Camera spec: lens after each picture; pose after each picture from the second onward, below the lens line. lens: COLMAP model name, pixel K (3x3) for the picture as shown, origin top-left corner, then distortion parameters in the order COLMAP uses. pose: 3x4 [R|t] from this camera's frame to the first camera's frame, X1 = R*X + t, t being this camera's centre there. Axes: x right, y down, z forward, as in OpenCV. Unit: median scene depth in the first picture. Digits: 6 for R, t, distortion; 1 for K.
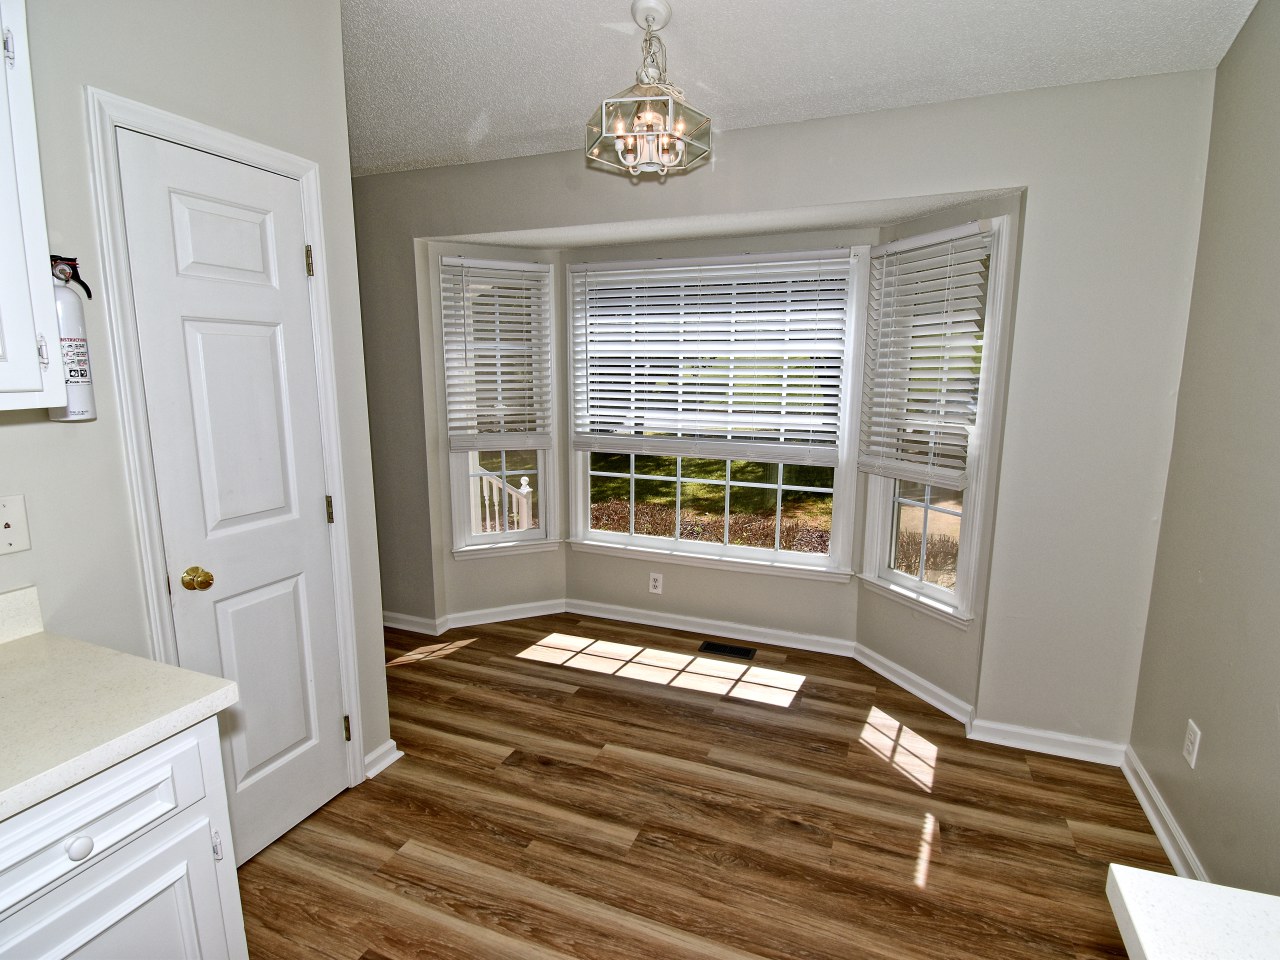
lens RADIAL K [[636.2, 0, 642.6], [0, 636.2, 479.8], [0, 0, 1]] dist [0.021369, -0.027842]
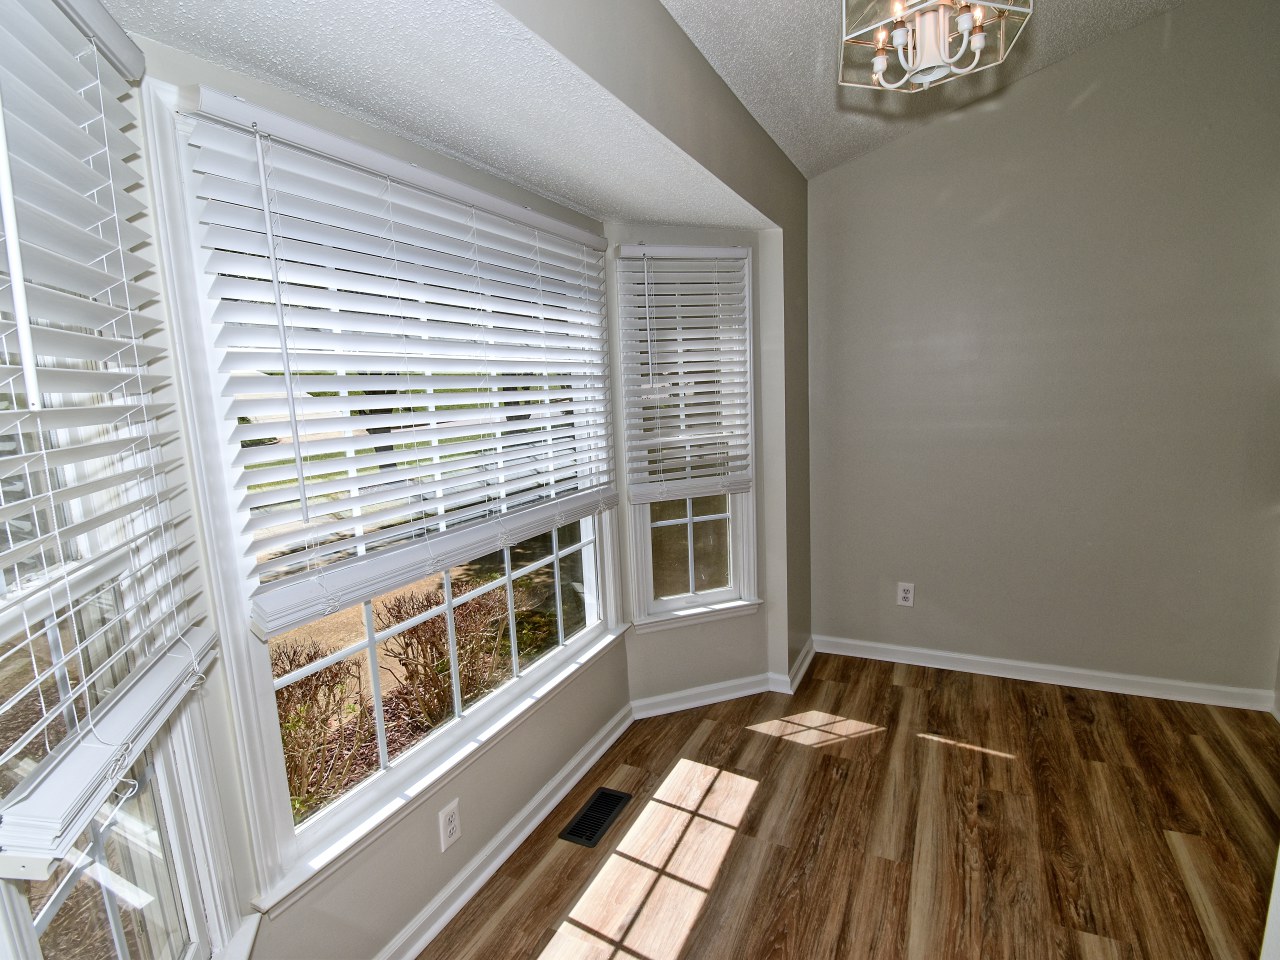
lens RADIAL K [[636.2, 0, 642.6], [0, 636.2, 479.8], [0, 0, 1]] dist [0.021369, -0.027842]
pose [[0.066965, -0.147748, 0.986755, -0.602502], [0.206568, 0.969601, 0.131161, -0.186794], [-0.976138, 0.195048, 0.095450, 1.076722]]
